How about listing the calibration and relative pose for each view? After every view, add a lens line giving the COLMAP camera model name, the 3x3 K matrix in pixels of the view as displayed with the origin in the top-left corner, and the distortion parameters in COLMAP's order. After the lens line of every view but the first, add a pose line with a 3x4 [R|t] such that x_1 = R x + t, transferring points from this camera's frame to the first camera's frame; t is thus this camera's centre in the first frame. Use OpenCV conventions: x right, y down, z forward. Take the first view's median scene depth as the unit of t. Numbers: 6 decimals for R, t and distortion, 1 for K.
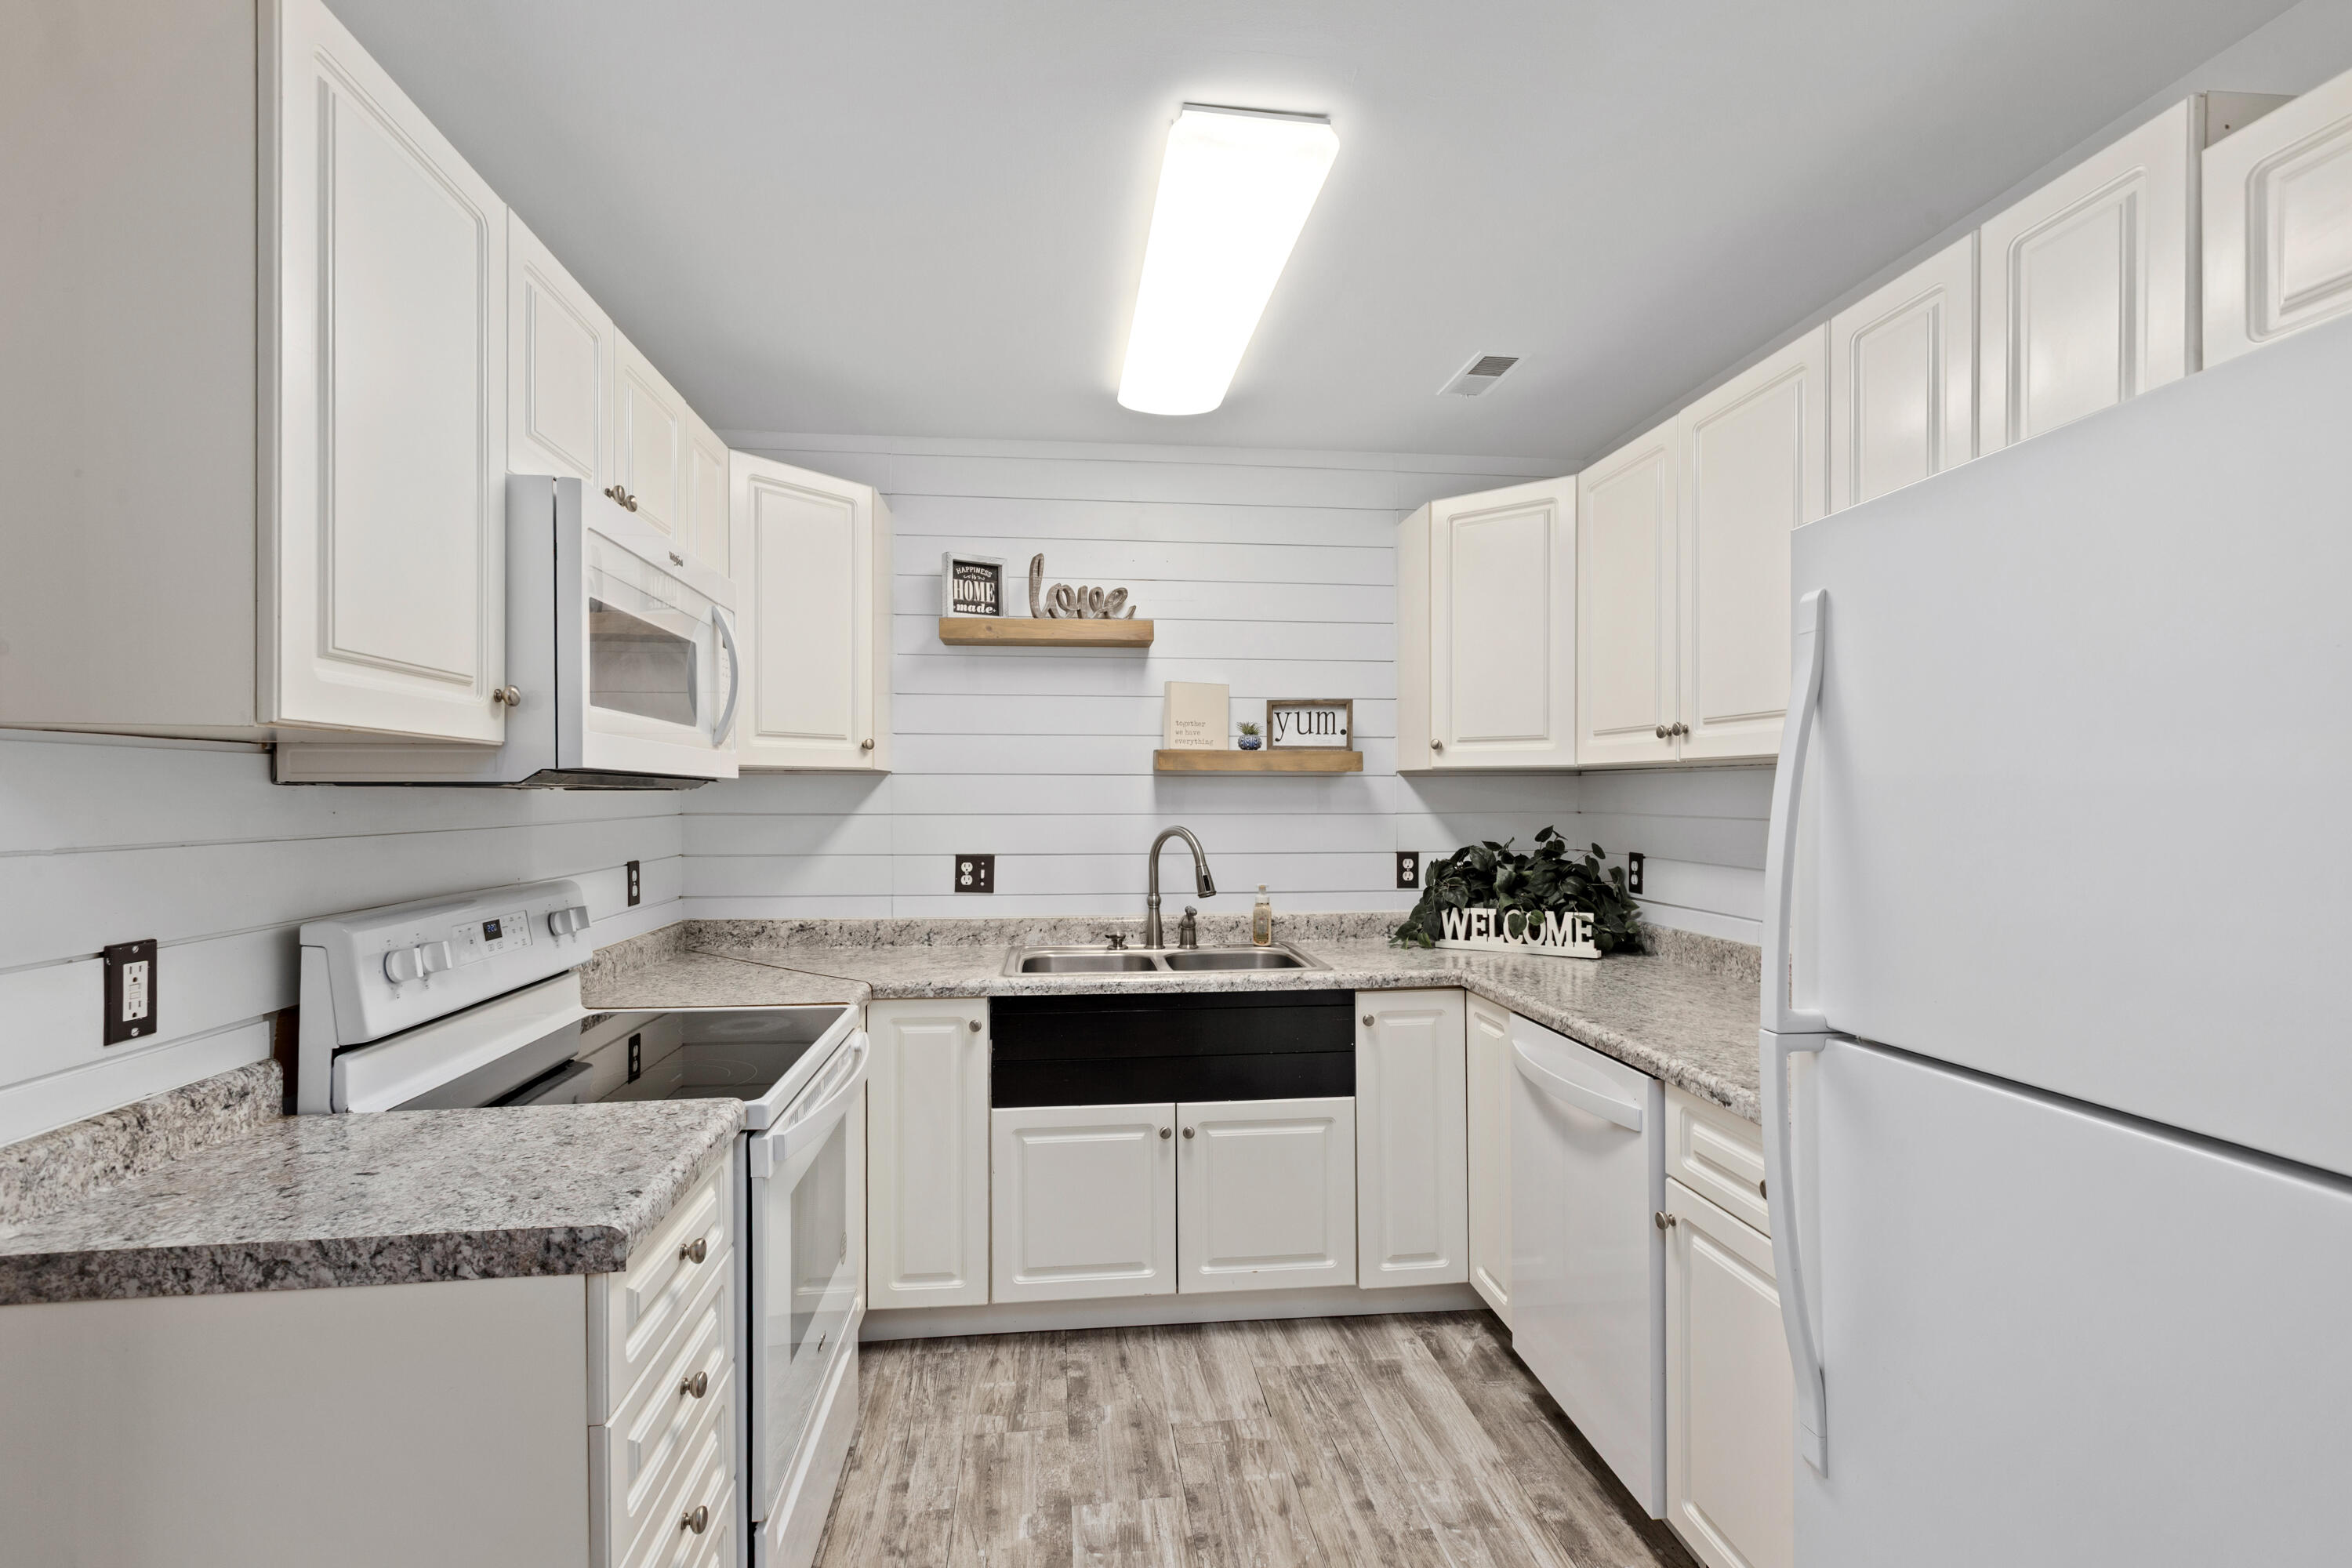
lens RADIAL K [[1079.3, 0, 1177.7], [0, 1079.3, 795.8], [0, 0, 1]] dist [0.000846, 0.000400]
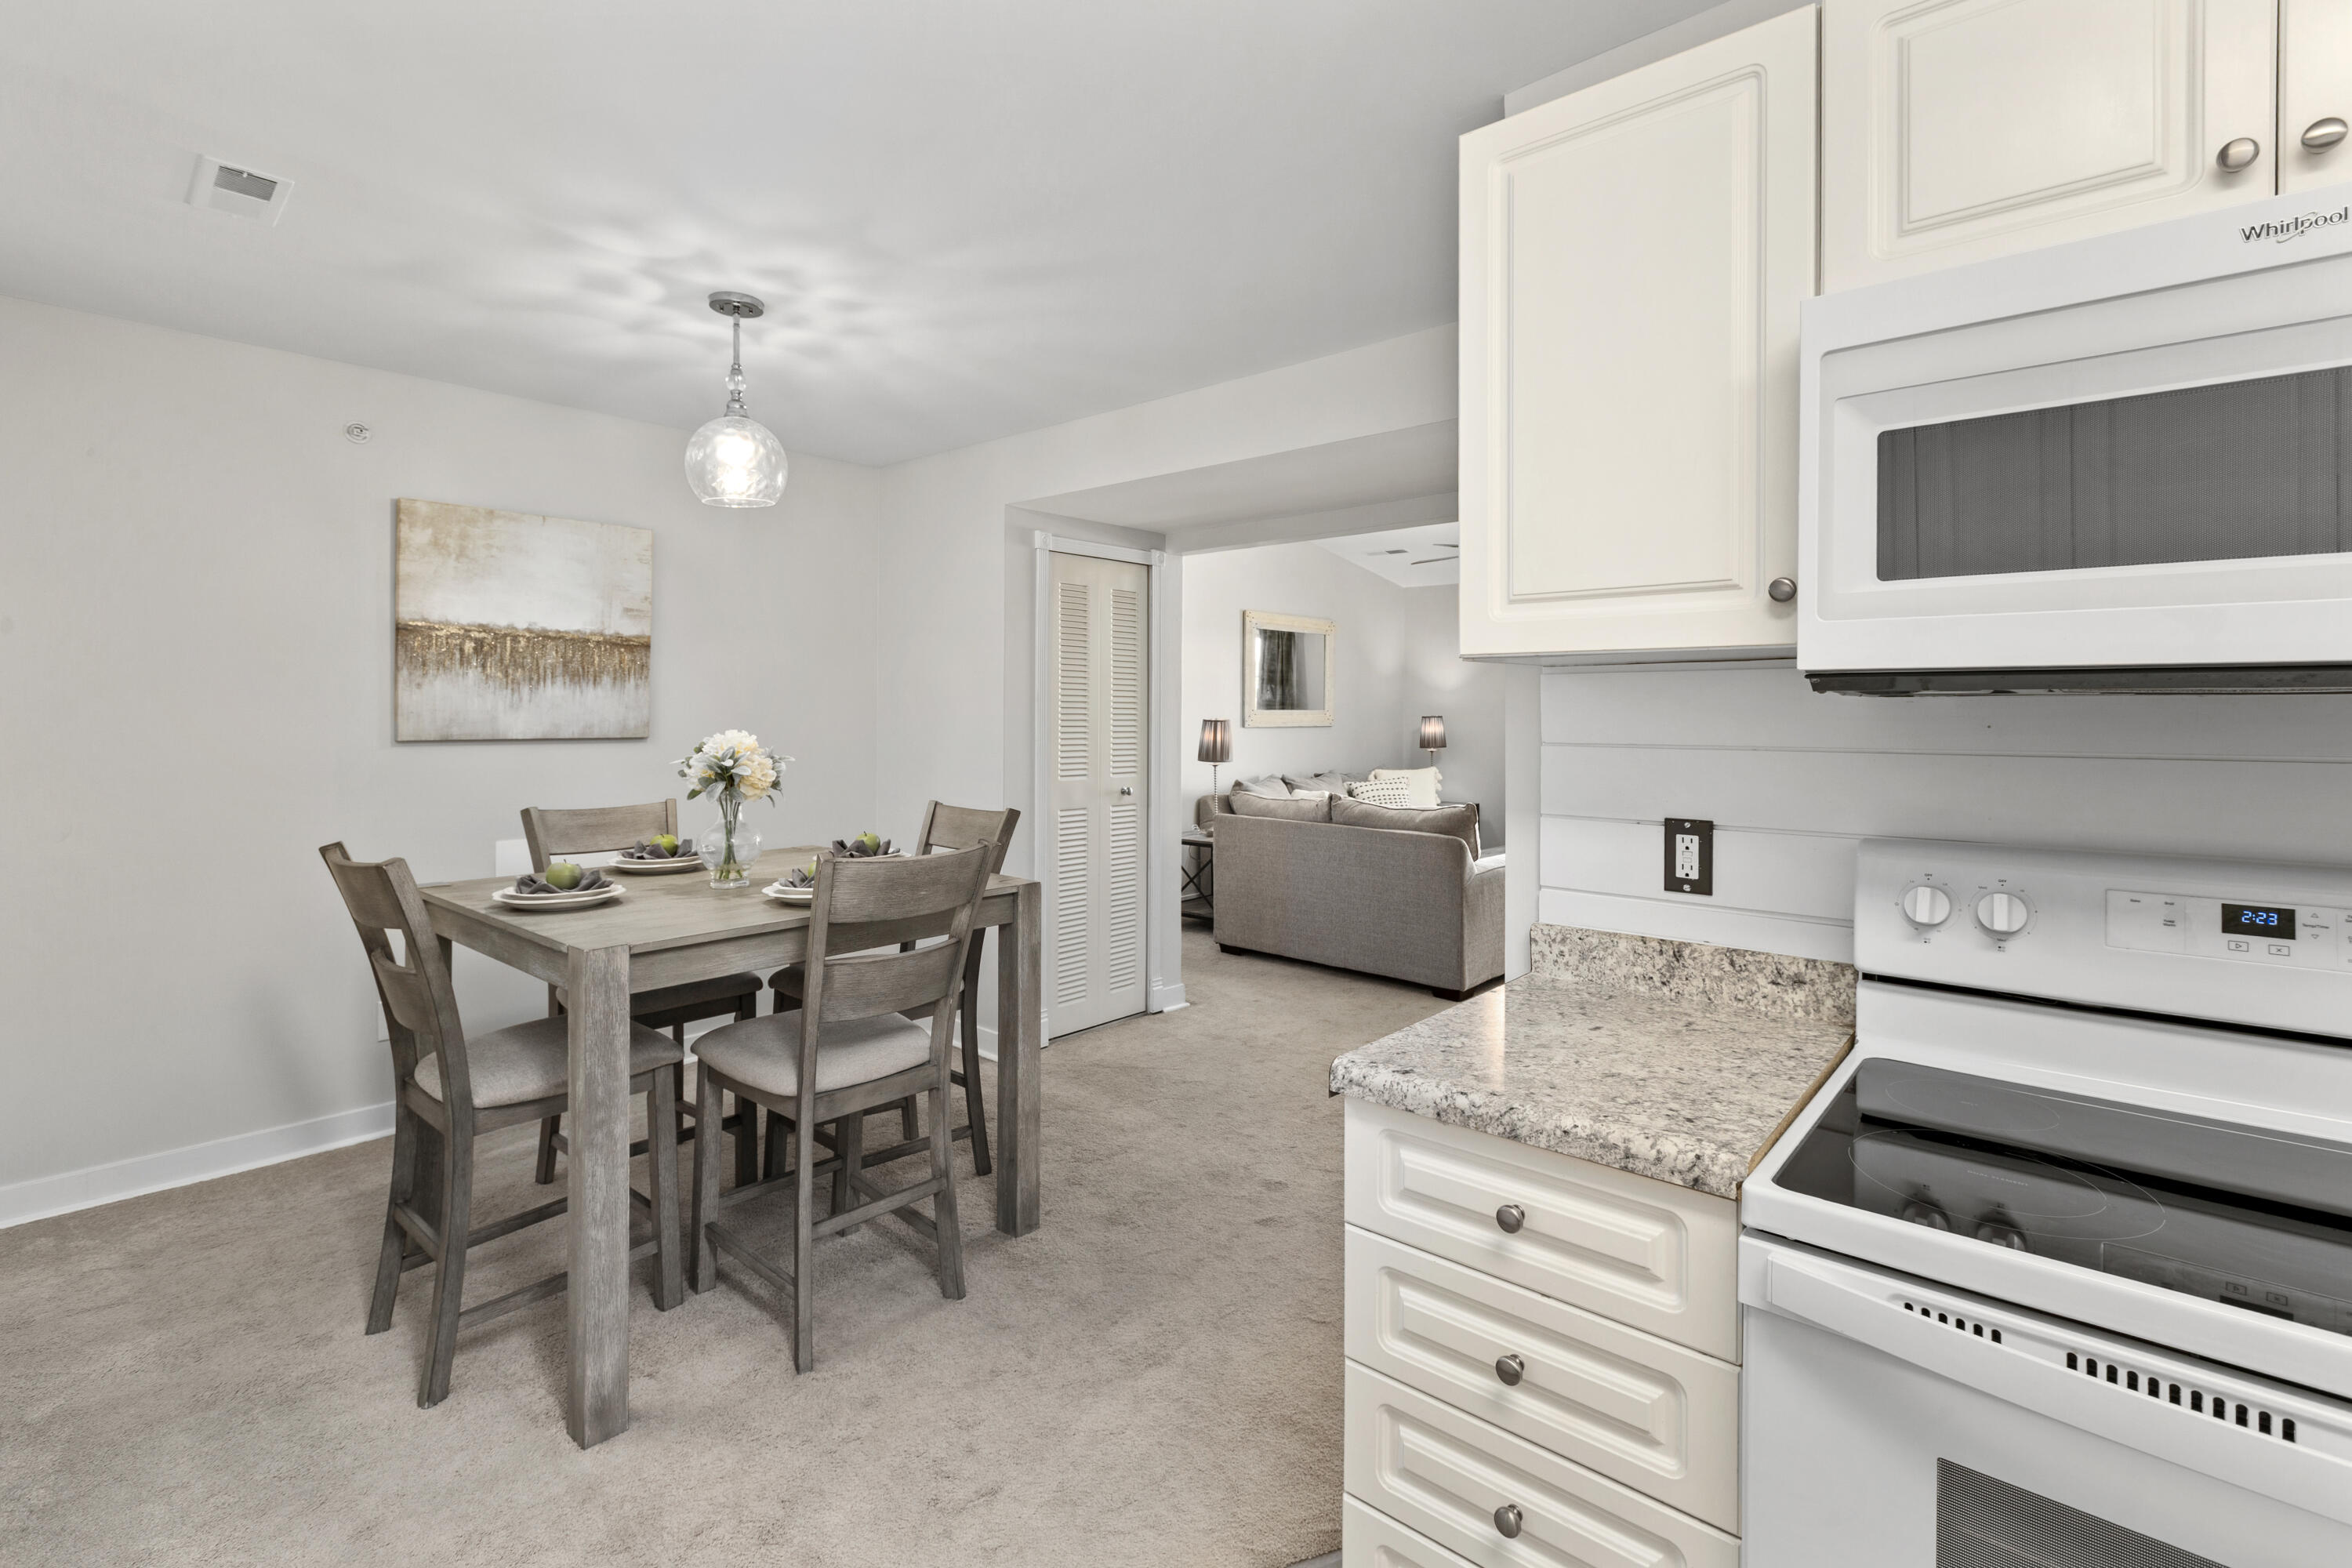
lens RADIAL K [[1083.5, 0, 1165.3], [0, 1083.5, 736.4], [0, 0, 1]] dist [0.001073, -0.000048]
pose [[-0.748639, 0.015545, -0.662795, 0.156200], [-0.000388, 0.999715, 0.023886, 0.001484], [0.662978, 0.018139, -0.748419, 0.647039]]
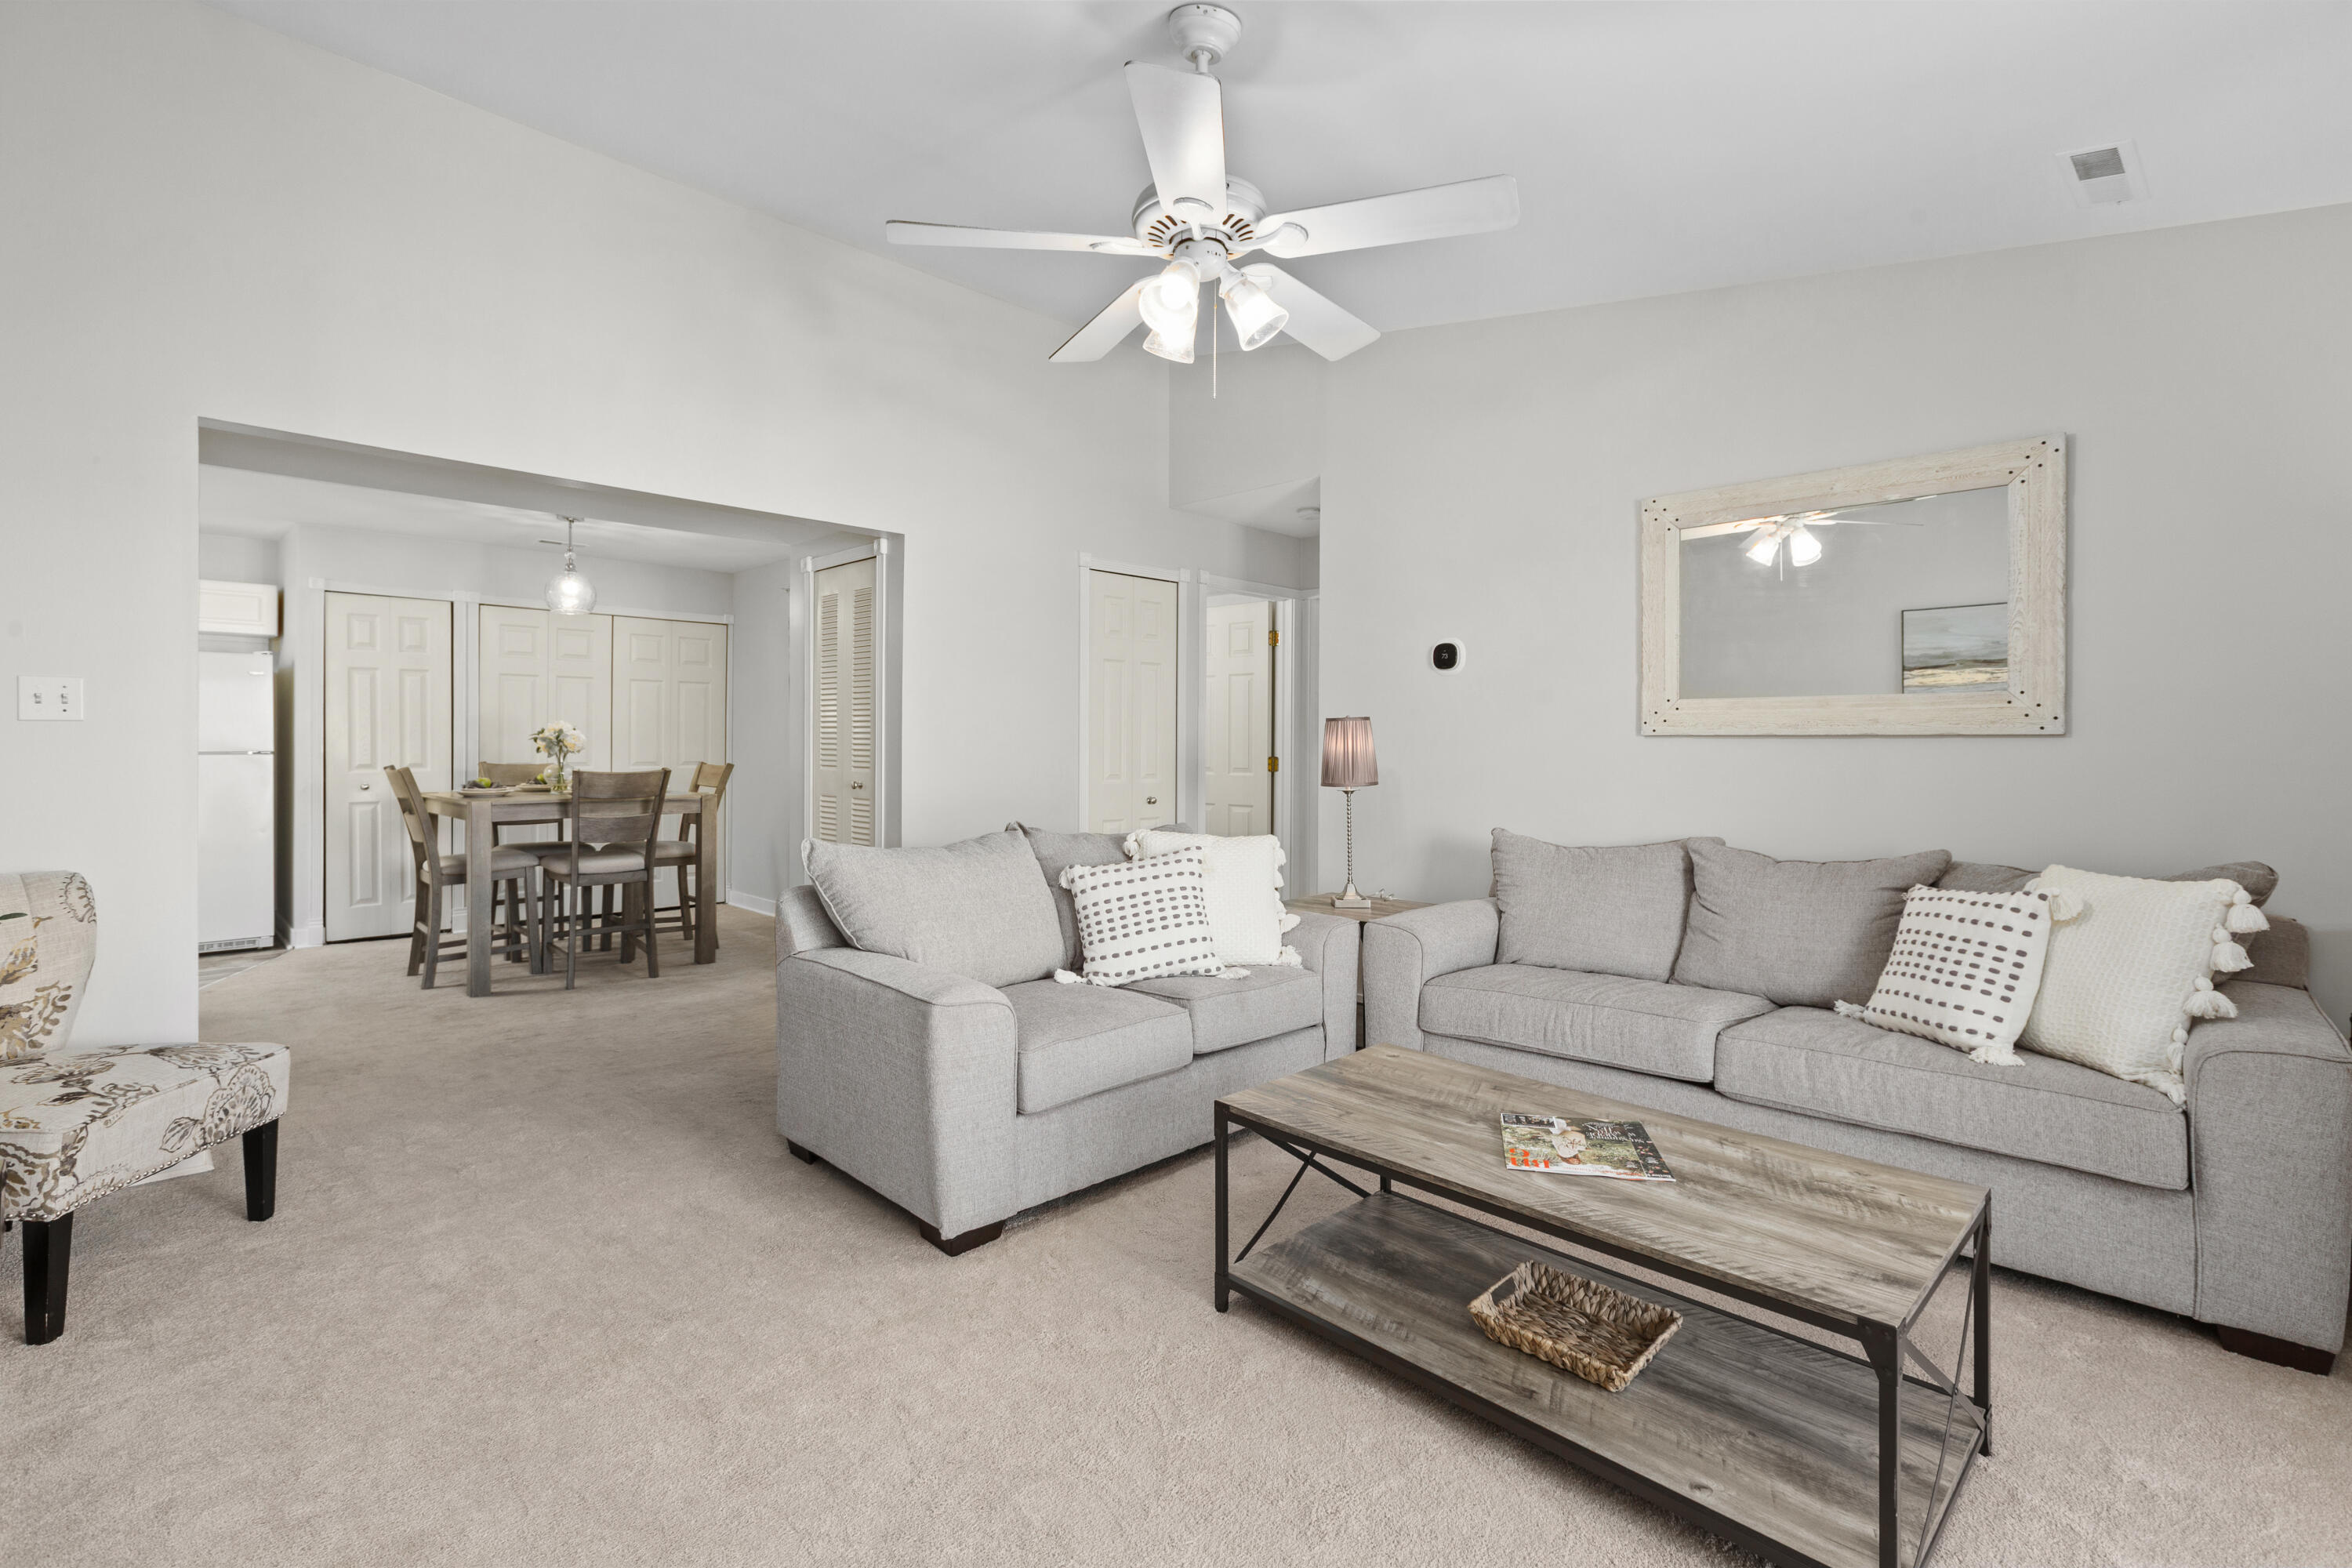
lens RADIAL K [[1052.7, 0, 1175.1], [0, 1052.7, 747.1], [0, 0, 1]] dist [0.003040, -0.000096]
pose [[-0.635004, -0.004096, 0.772498, -2.300455], [-0.008174, 0.999966, -0.001417, 0.057962], [-0.772466, -0.007215, -0.635015, 0.079325]]
